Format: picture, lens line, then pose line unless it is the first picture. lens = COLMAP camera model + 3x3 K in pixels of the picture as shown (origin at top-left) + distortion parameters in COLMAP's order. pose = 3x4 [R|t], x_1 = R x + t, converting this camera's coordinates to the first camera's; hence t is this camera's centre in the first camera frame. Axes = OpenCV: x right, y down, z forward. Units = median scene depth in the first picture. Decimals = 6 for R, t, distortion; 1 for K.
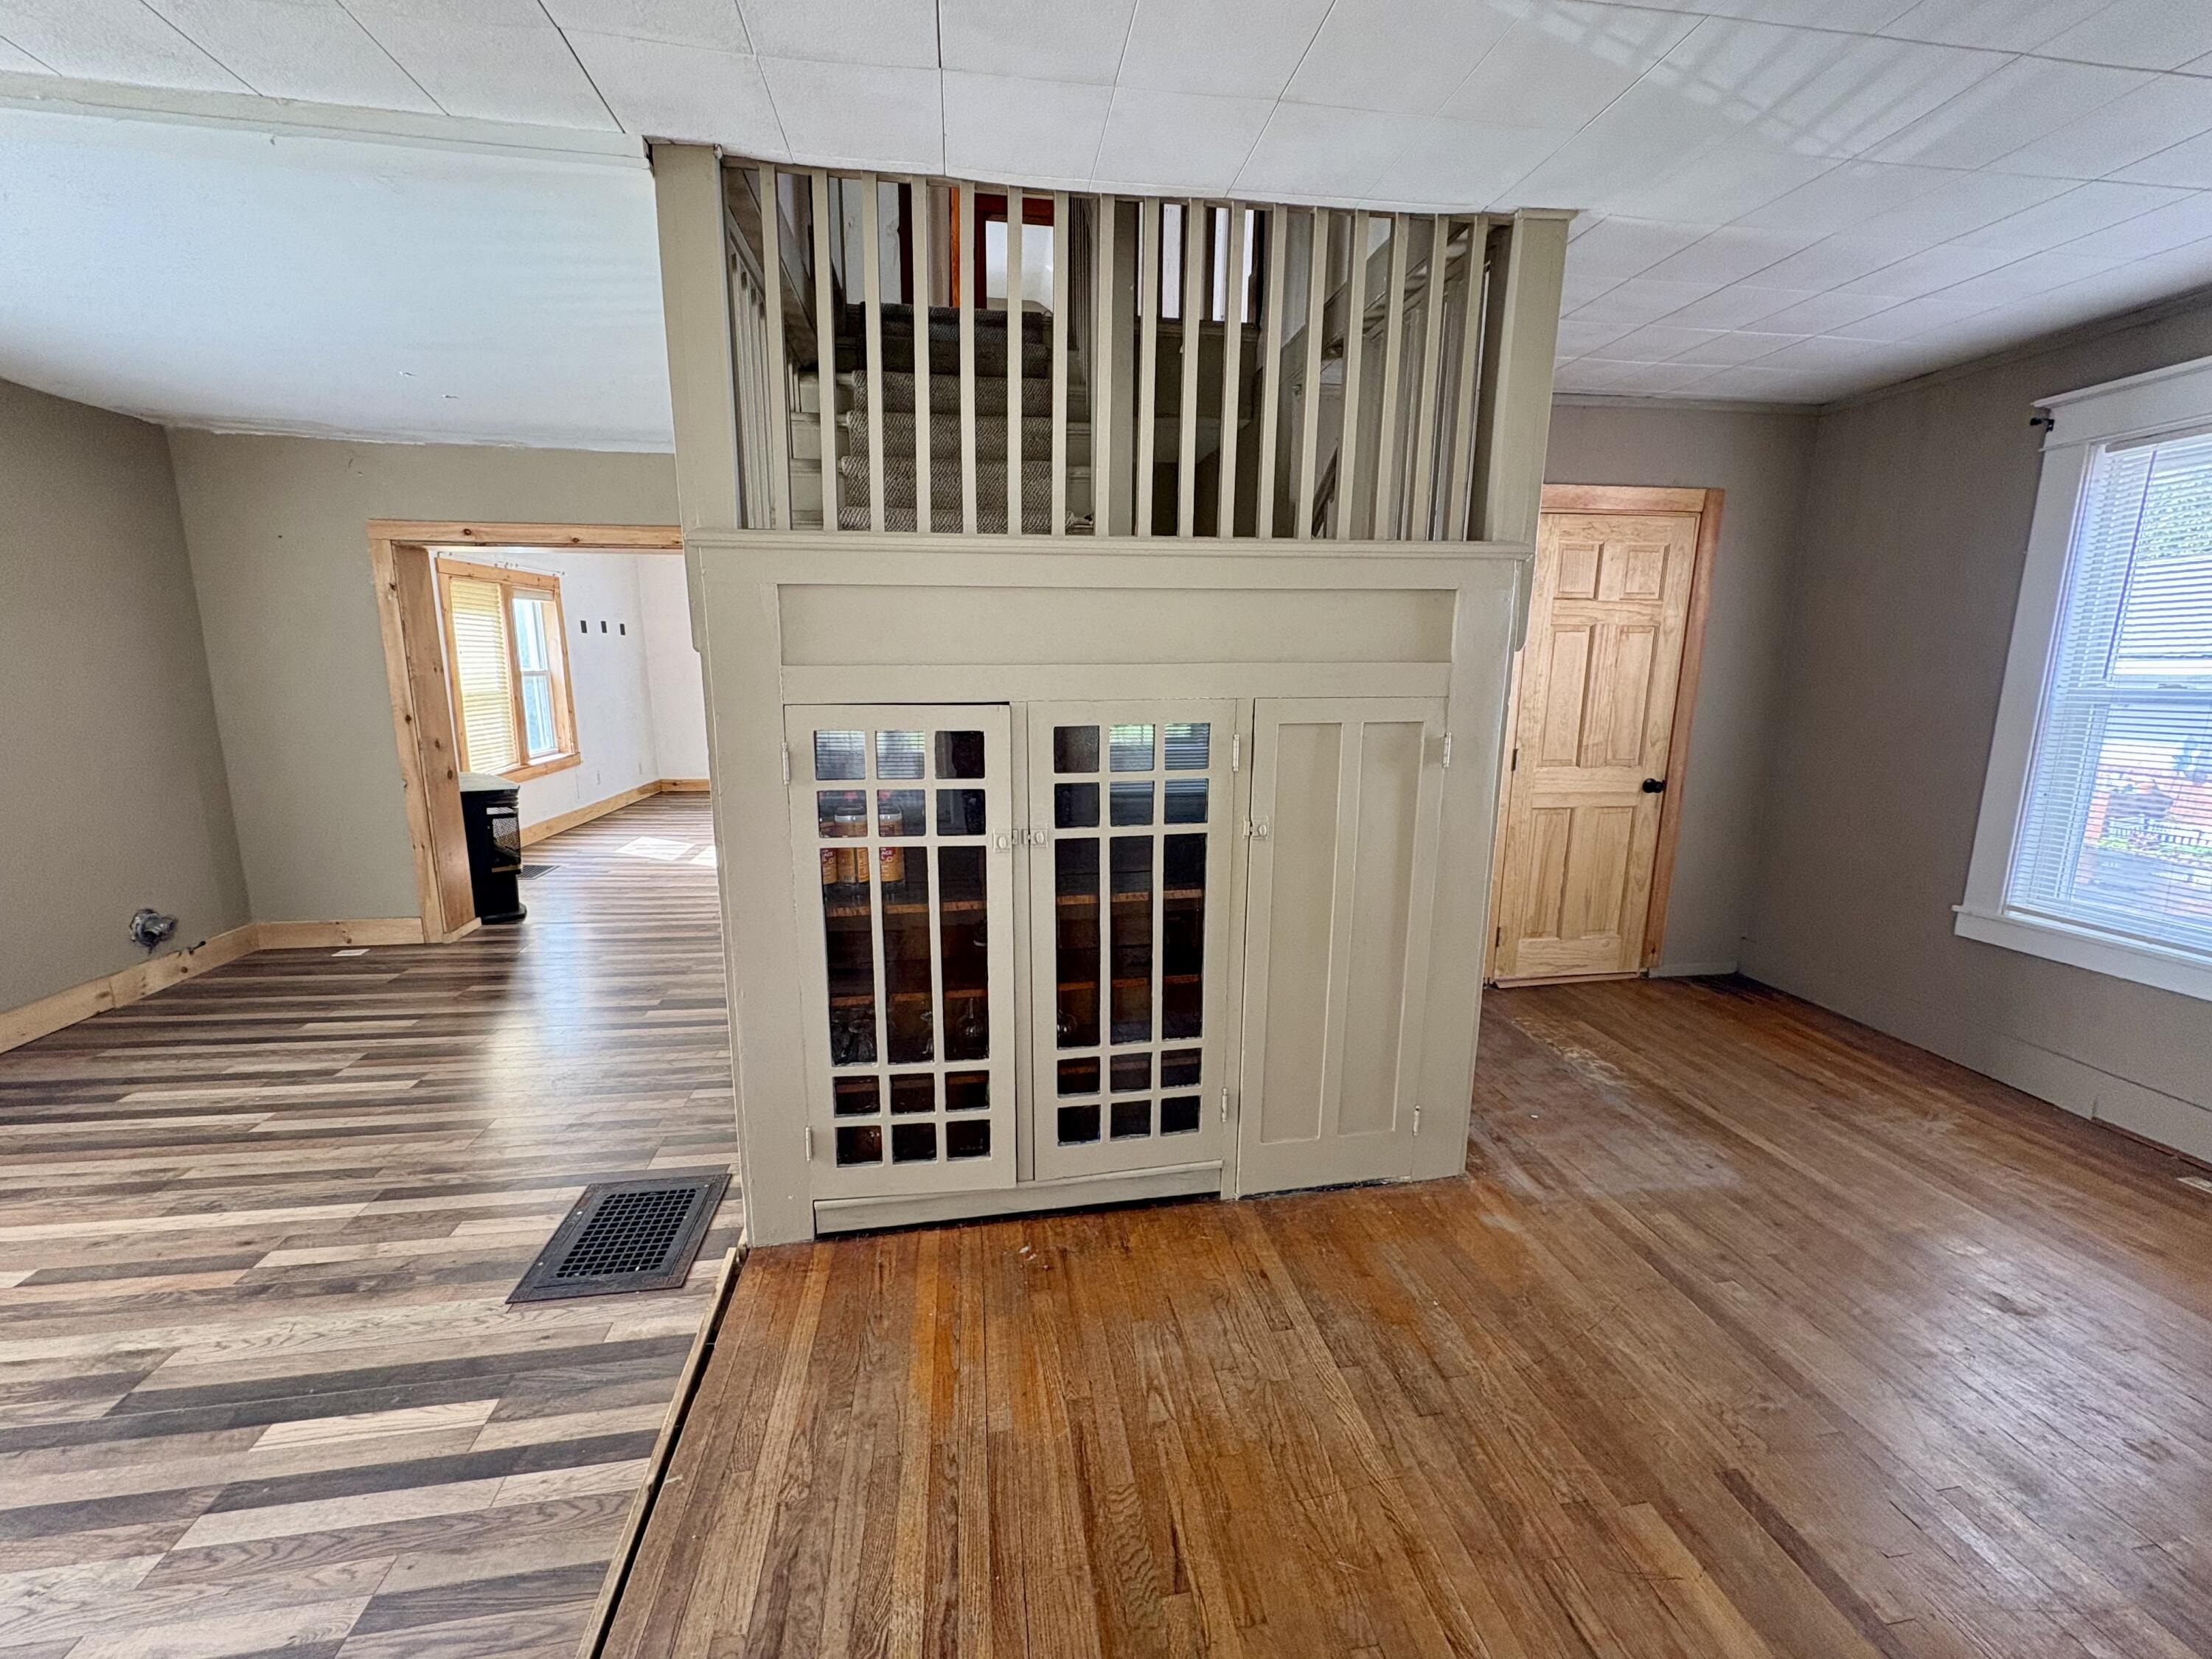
lens RADIAL K [[880.9, 0, 1104.7], [0, 880.9, 827.3], [0, 0, 1]] dist [0.003483, -0.000706]
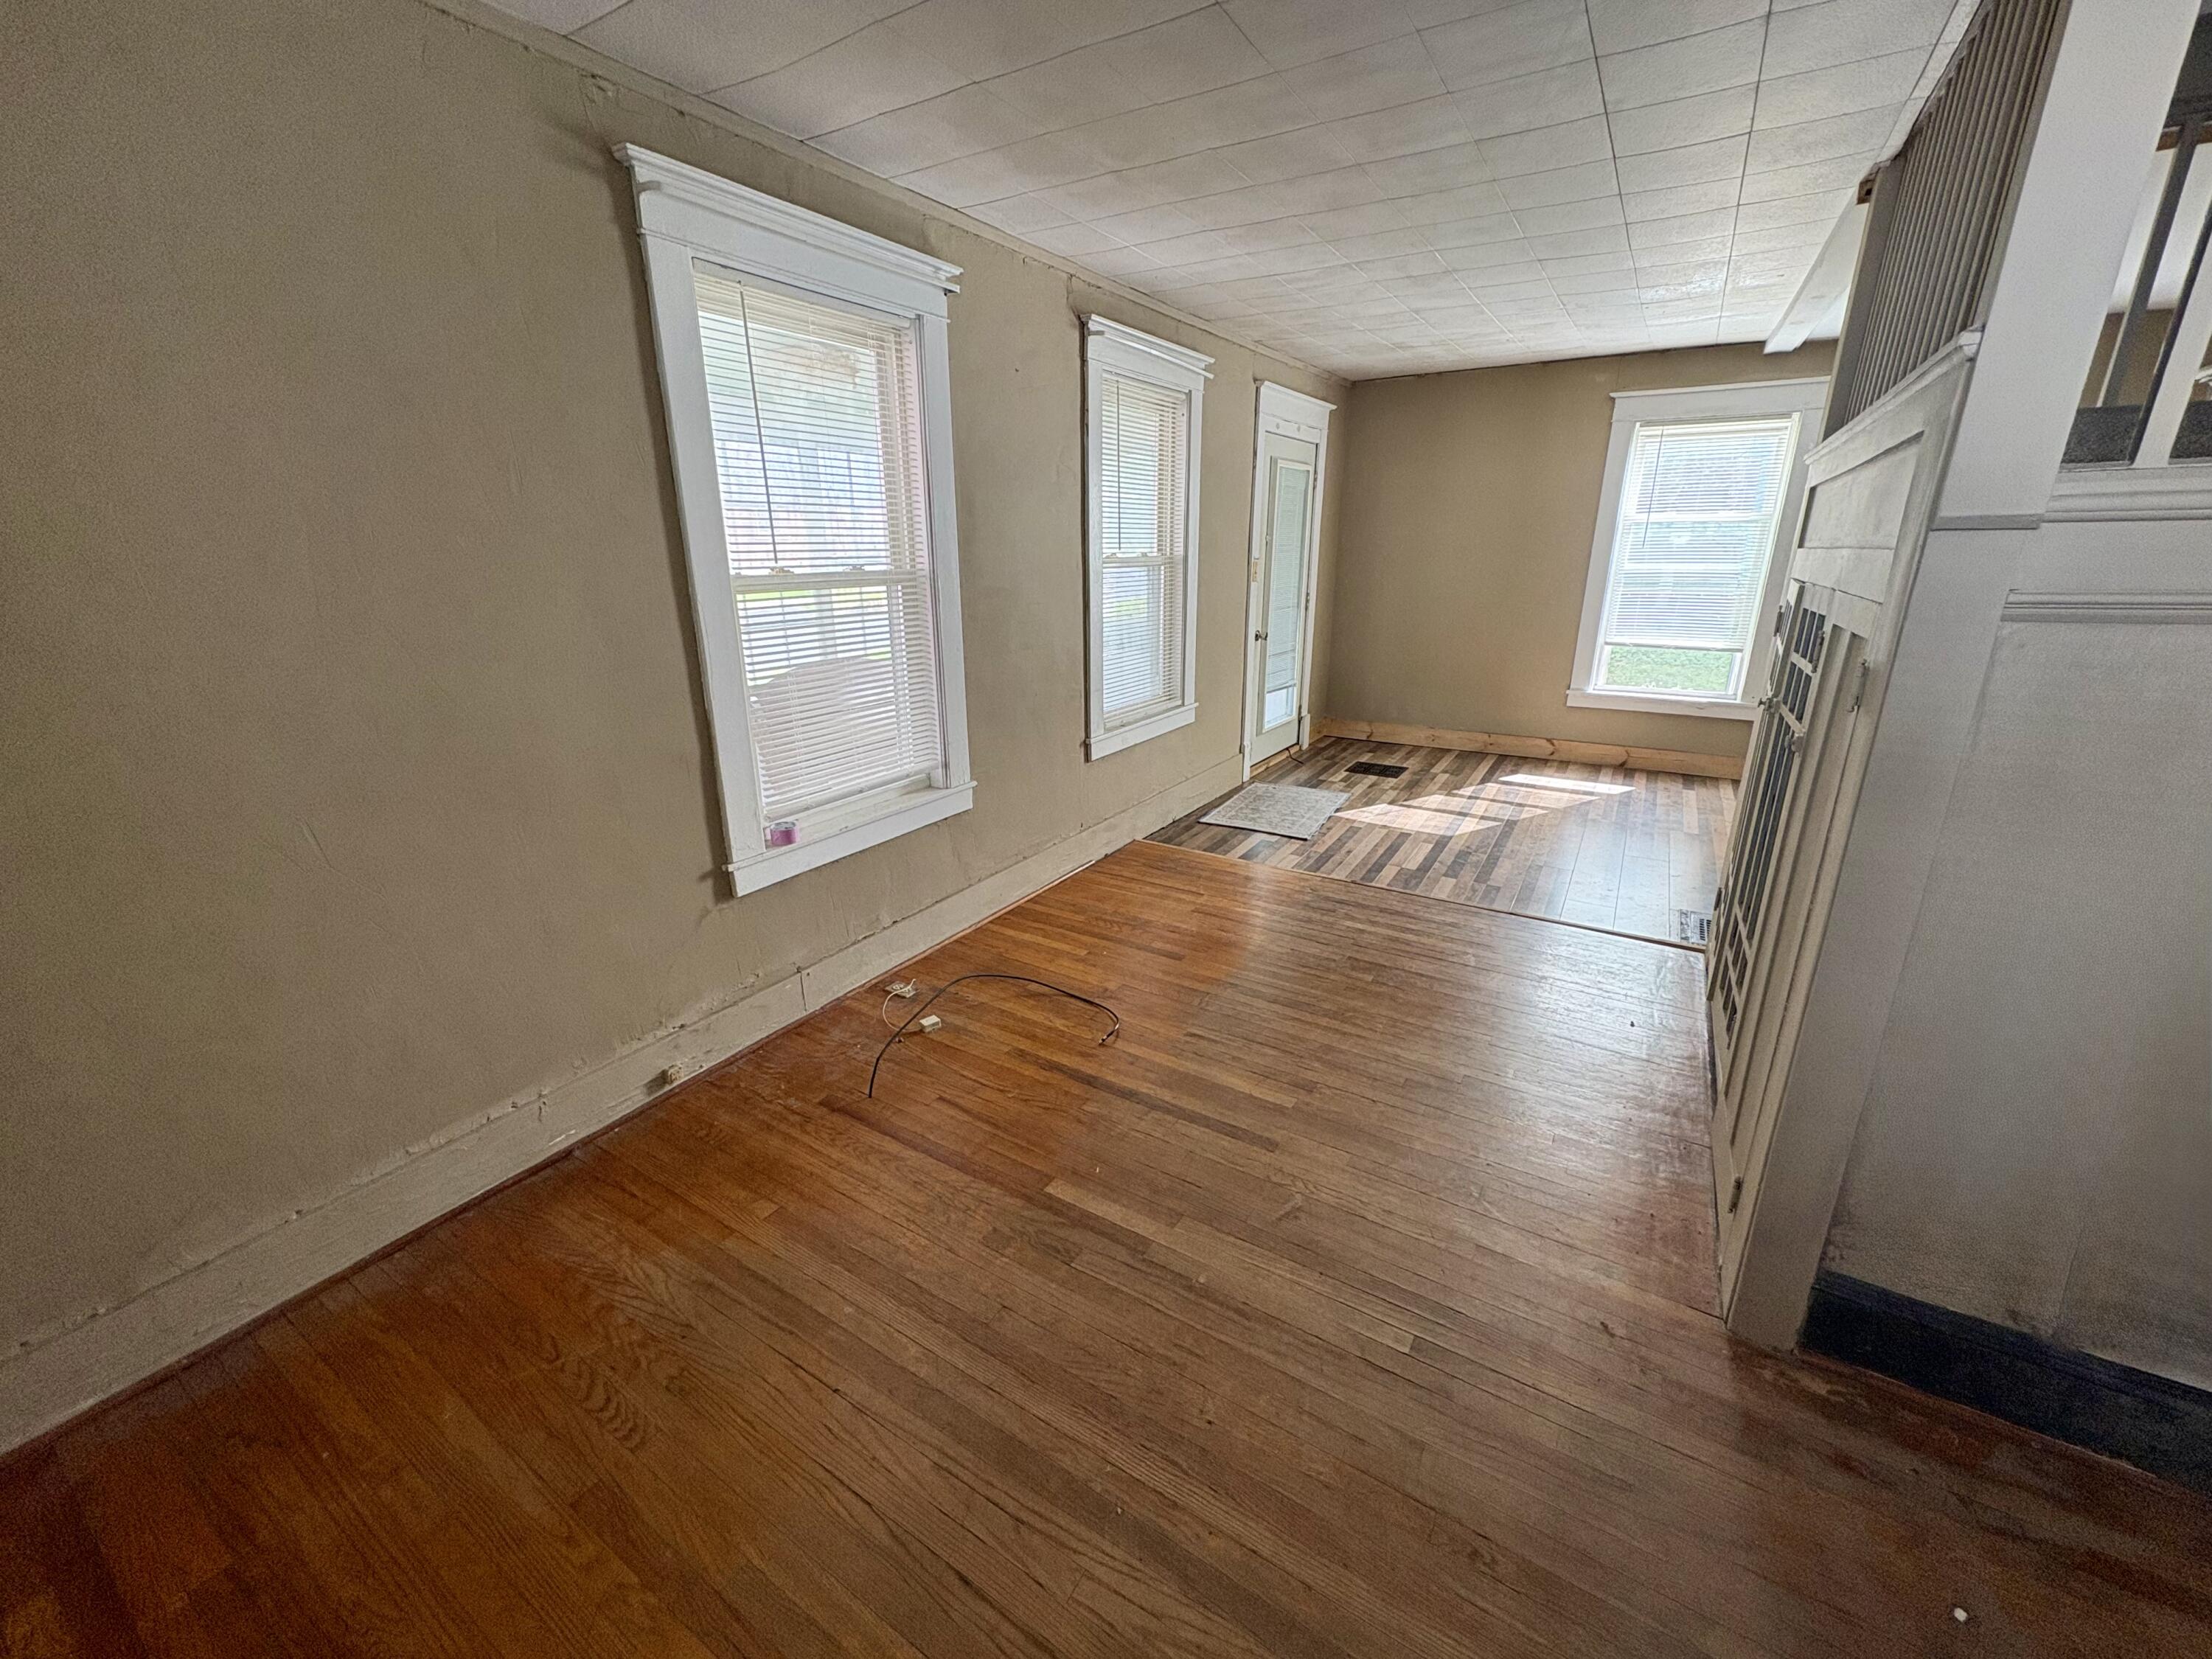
lens RADIAL K [[880.9, 0, 1106.8], [0, 880.9, 819.8], [0, 0, 1]] dist [0.003483, -0.000706]
pose [[-0.655934, 0.224691, -0.720600, 1.205647], [-0.137058, 0.903343, 0.406431, -0.181597], [0.742271, 0.365356, -0.561738, 0.949972]]
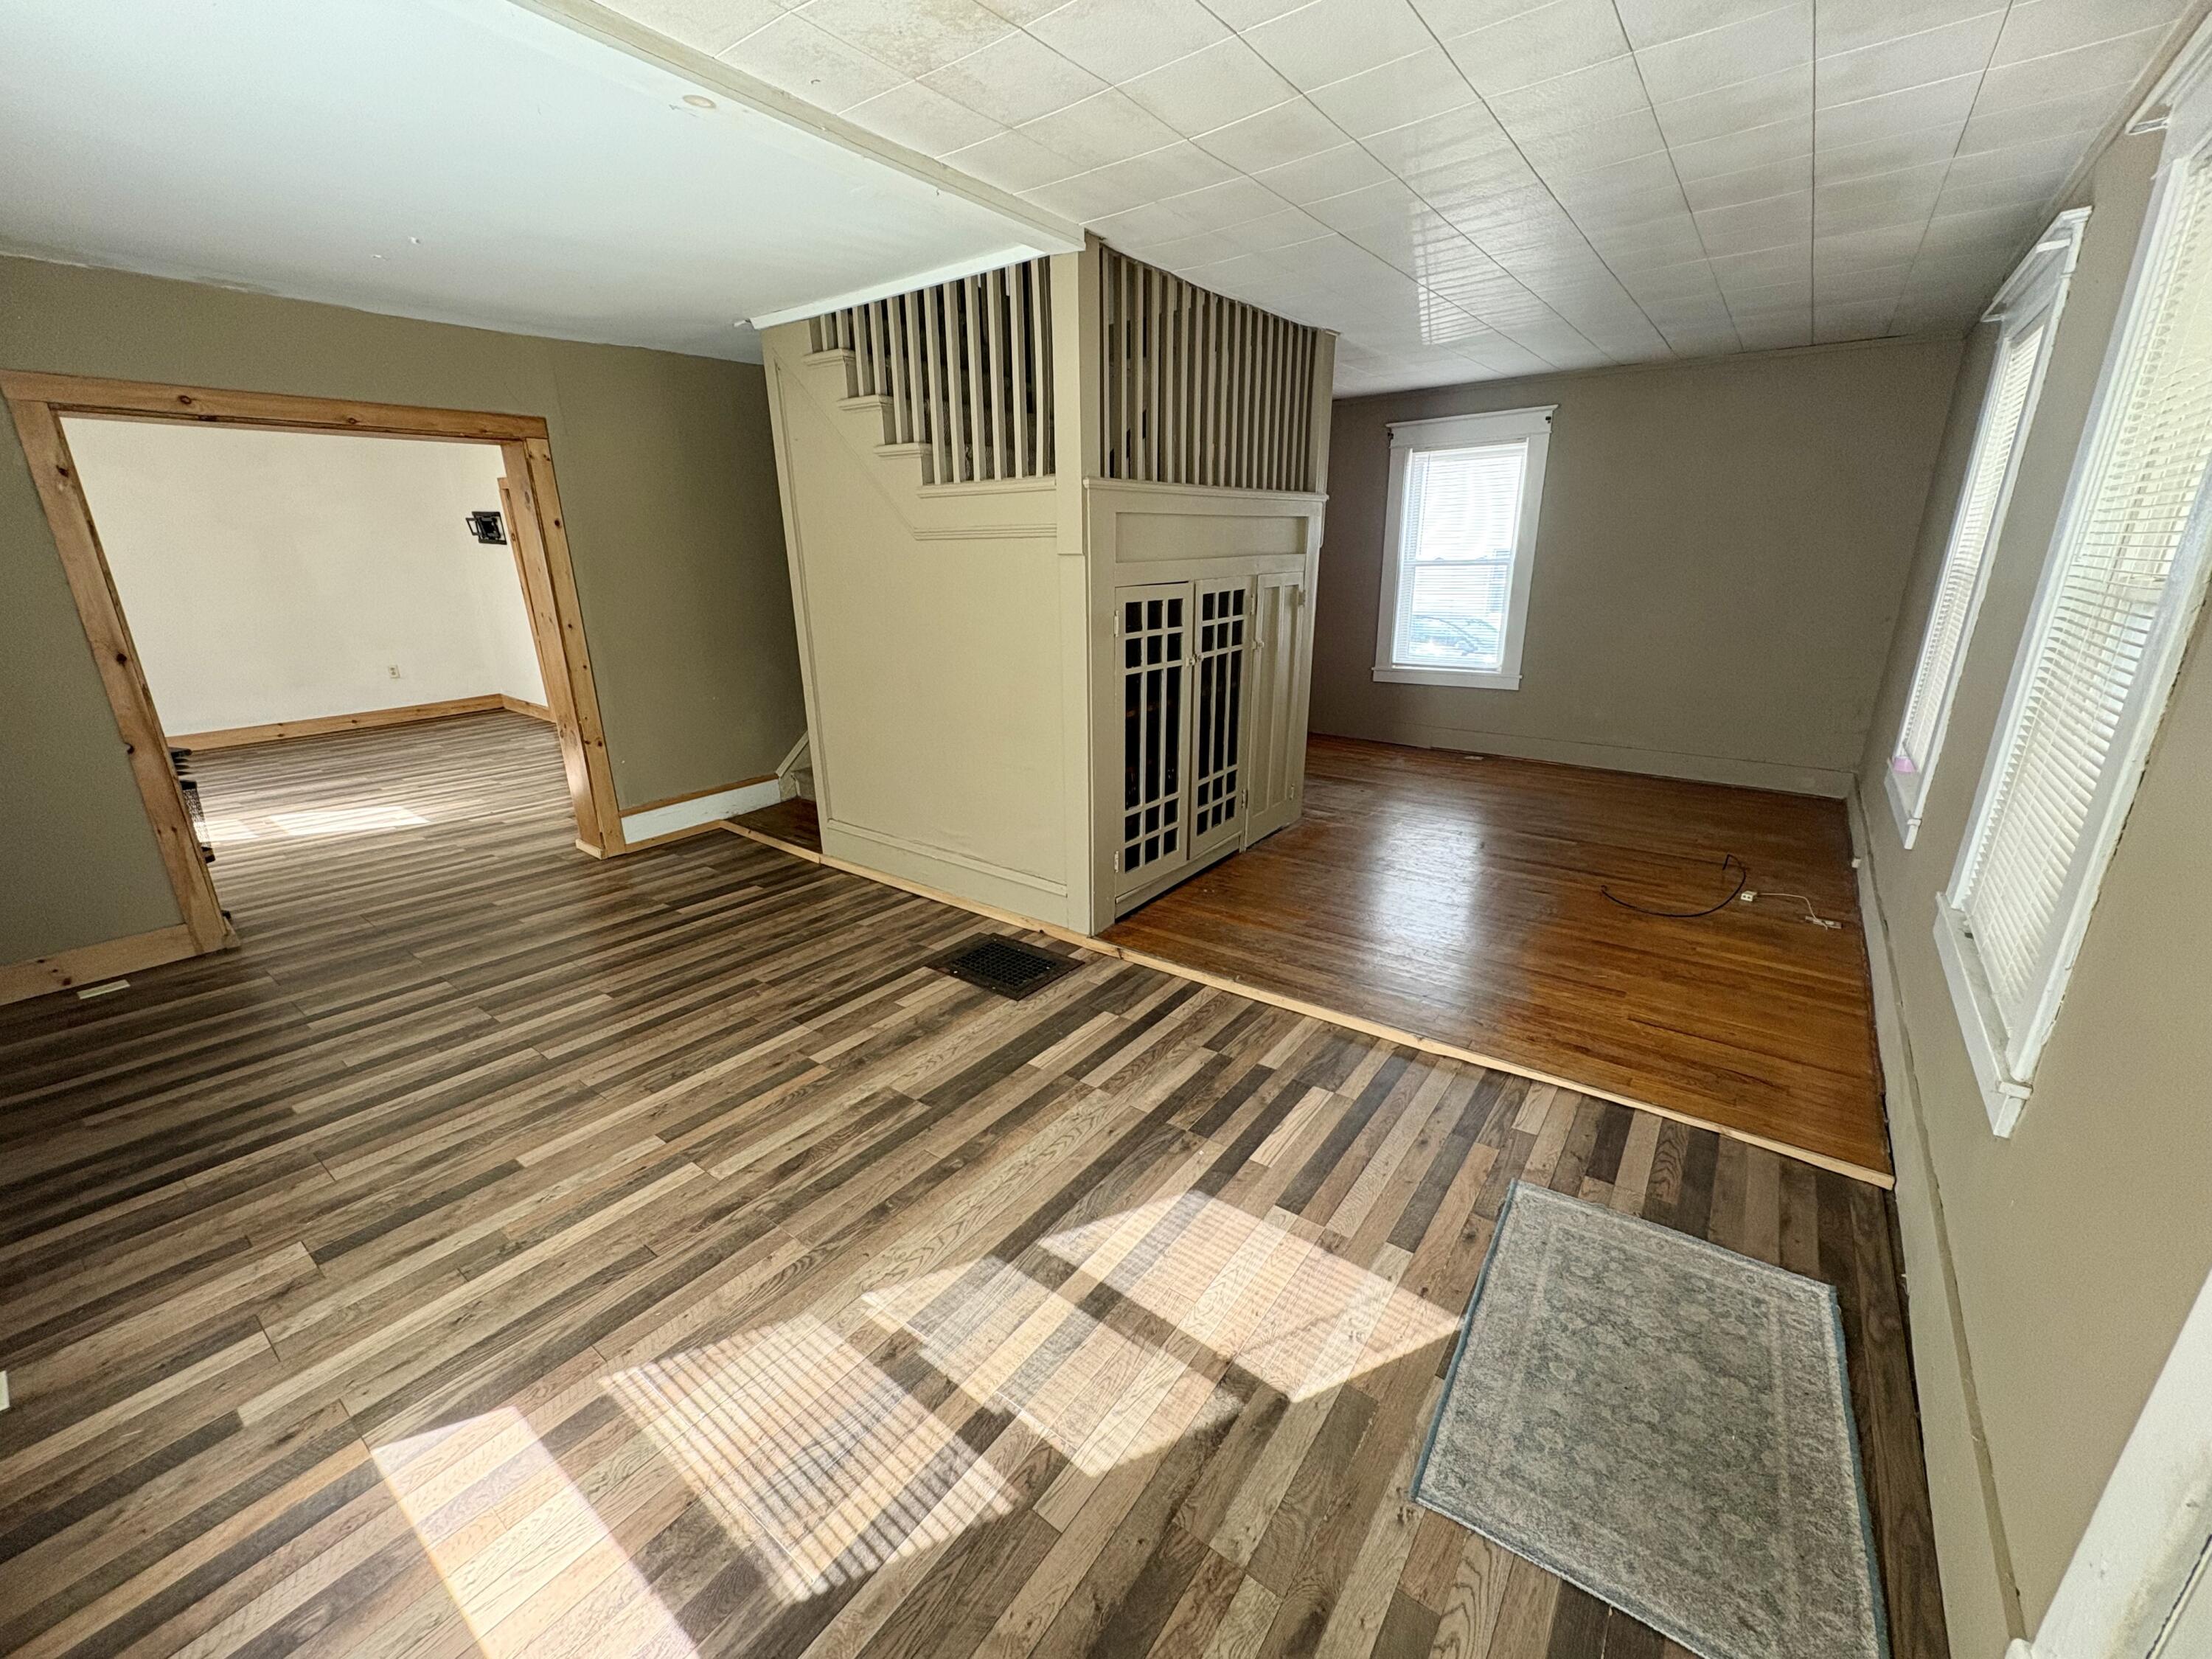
lens RADIAL K [[880.9, 0, 1103.9], [0, 880.9, 828.4], [0, 0, 1]] dist [0.003483, -0.000706]
pose [[0.722379, -0.222951, 0.654570, -1.314426], [0.144616, 0.974374, 0.172282, 0.010873], [-0.676207, -0.029792, 0.736109, -0.178895]]
